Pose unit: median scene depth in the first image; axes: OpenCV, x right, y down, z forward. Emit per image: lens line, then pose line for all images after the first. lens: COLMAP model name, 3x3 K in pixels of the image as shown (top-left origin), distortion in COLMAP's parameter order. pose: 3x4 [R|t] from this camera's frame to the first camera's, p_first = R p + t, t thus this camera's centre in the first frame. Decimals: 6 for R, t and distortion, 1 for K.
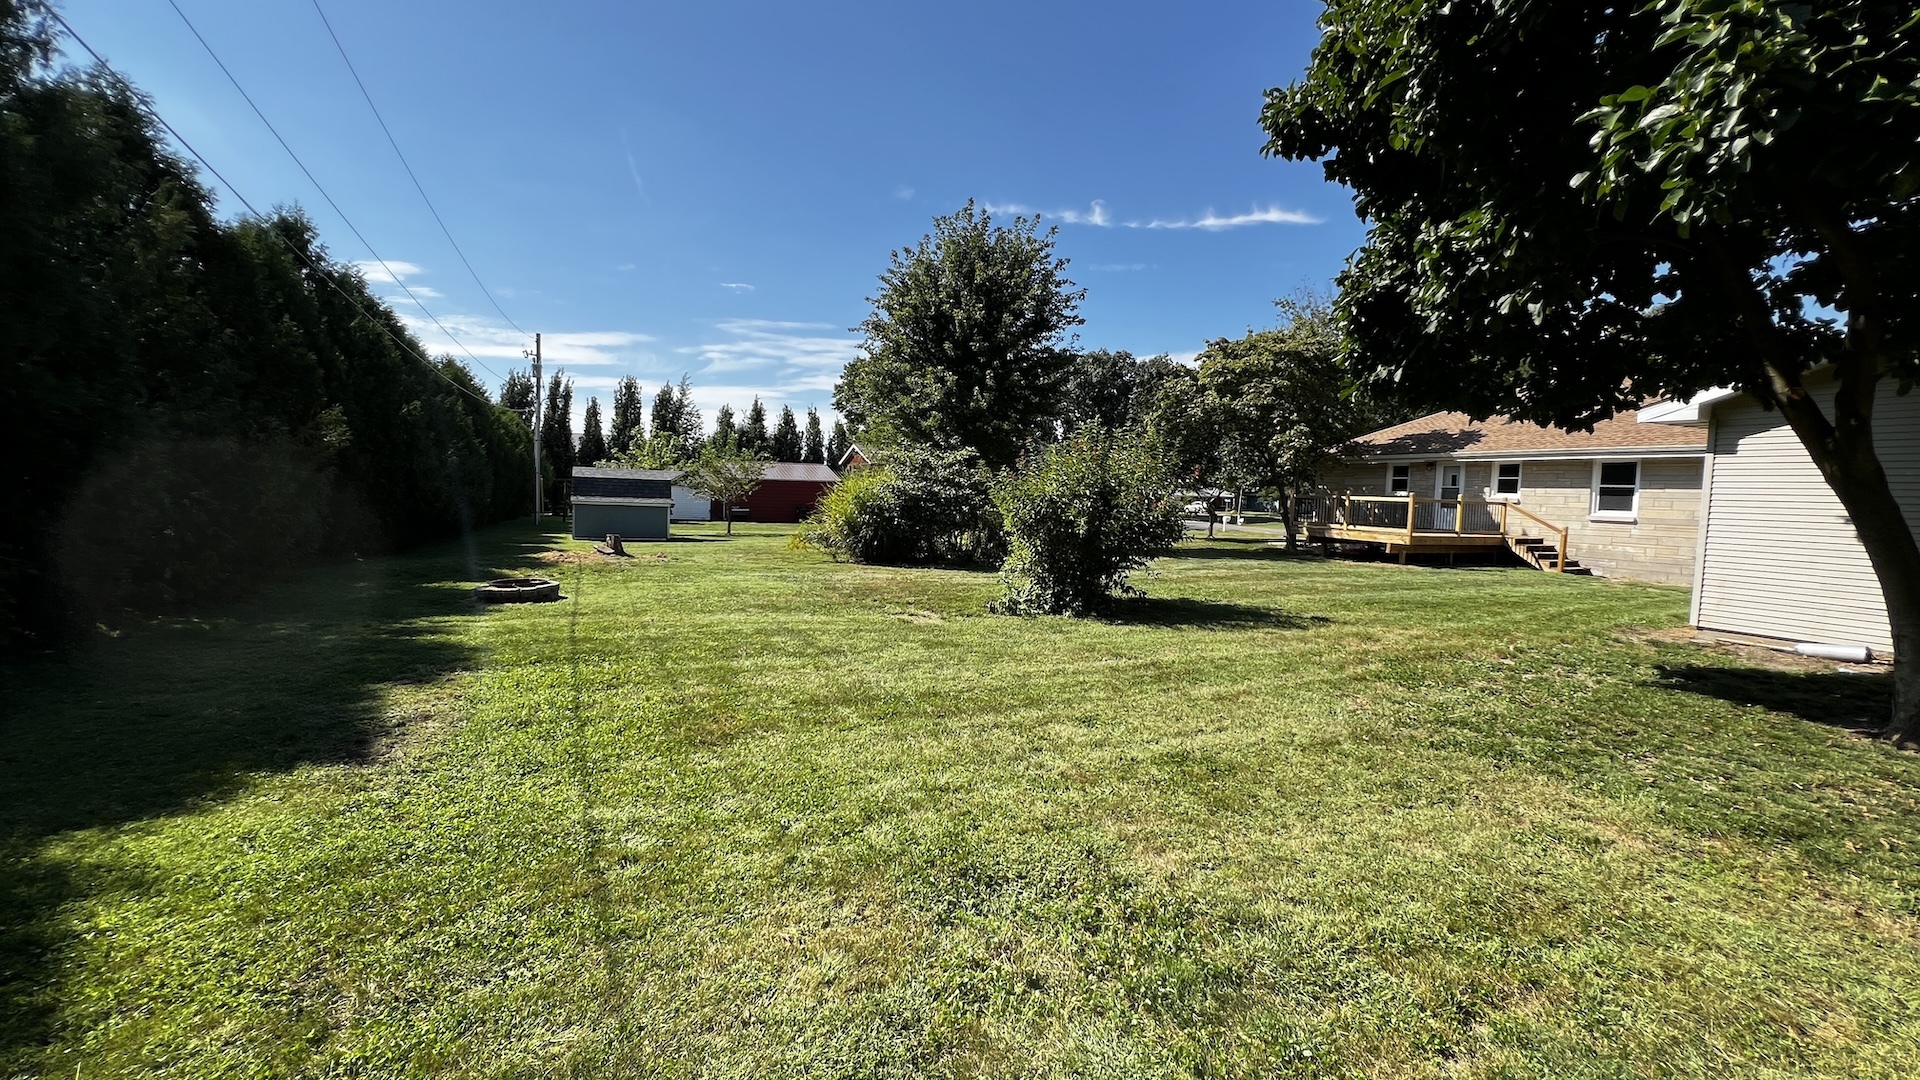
lens RADIAL K [[776.4, 0, 955.8], [0, 776.4, 536.9], [0, 0, 1]] dist [-0.007230, 0.001166]
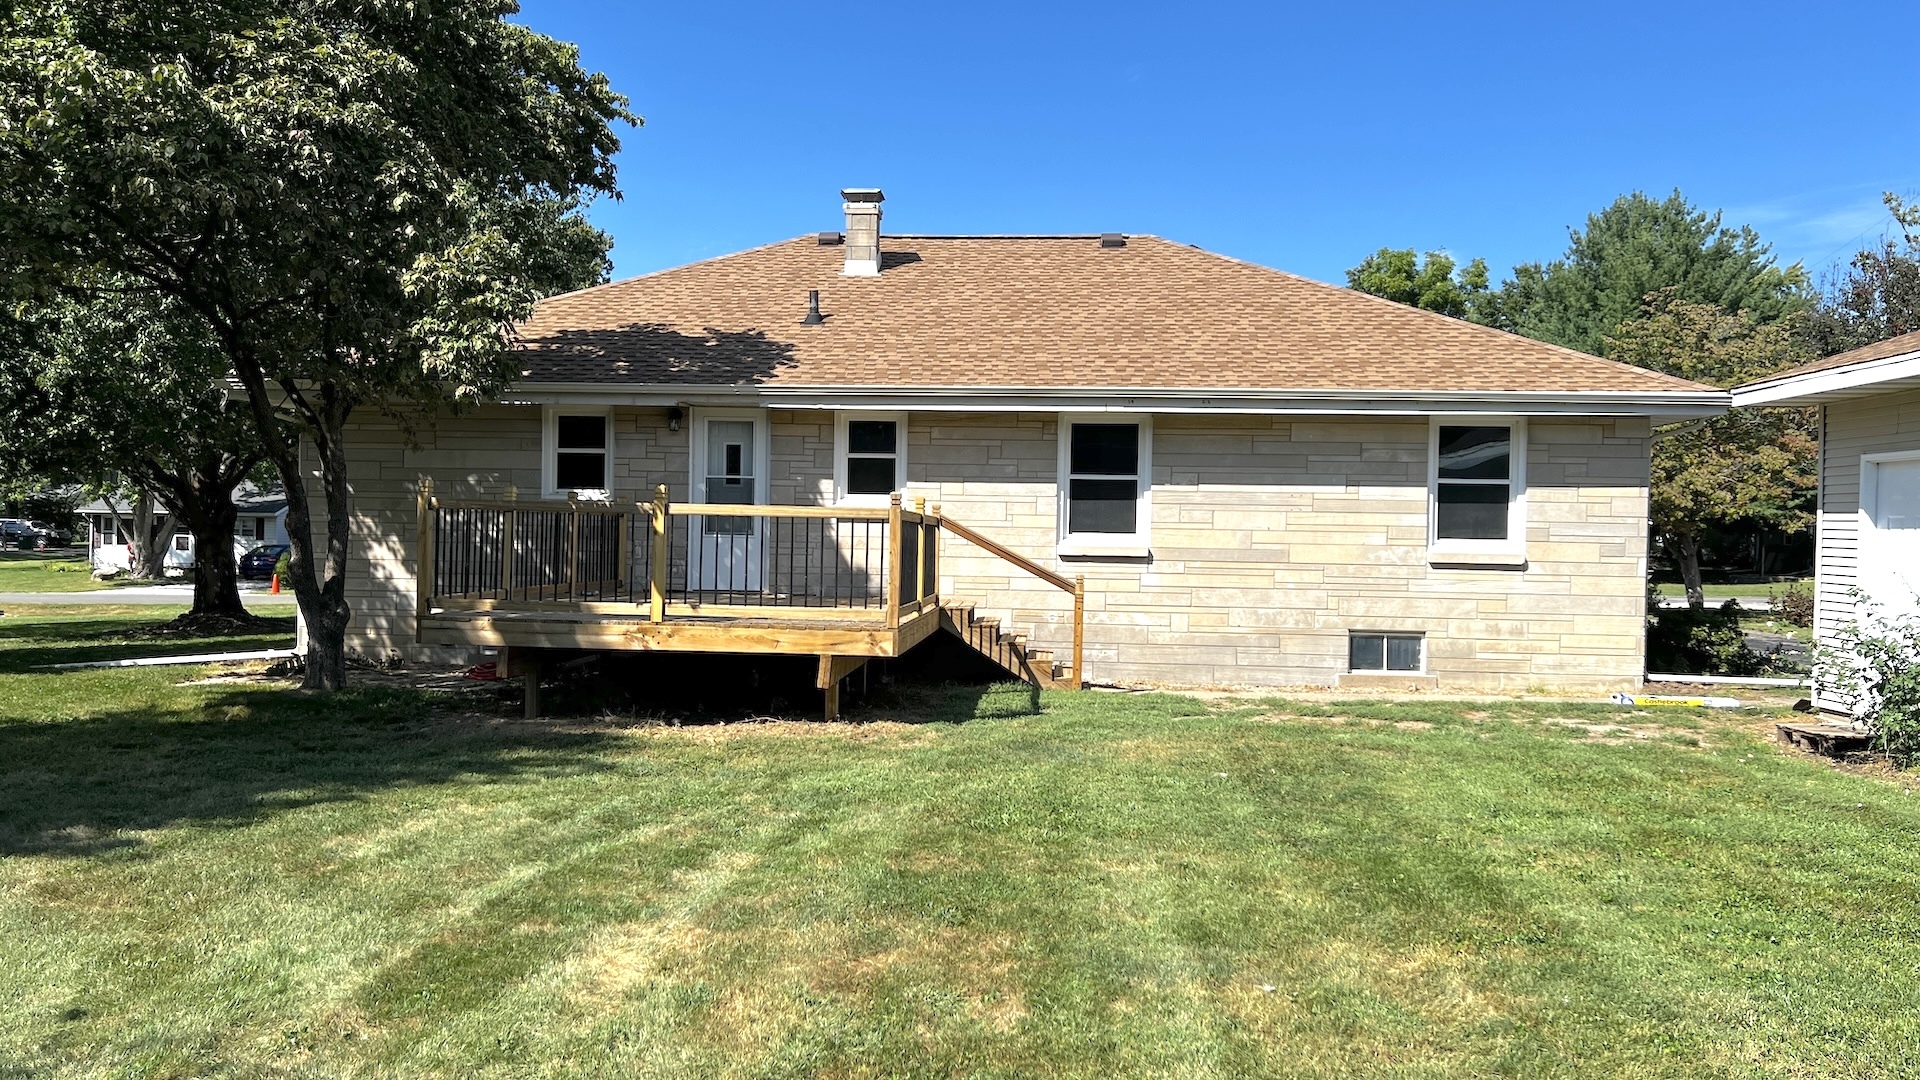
lens RADIAL K [[1442.8, 0, 957.7], [0, 1442.8, 539.6], [0, 0, 1]] dist [0.051411, -0.059763]
pose [[0.462953, -0.024871, 0.886034, 0.078166], [0.050179, 0.998739, 0.001816, -0.032401], [-0.884961, 0.043620, 0.463617, 0.630998]]
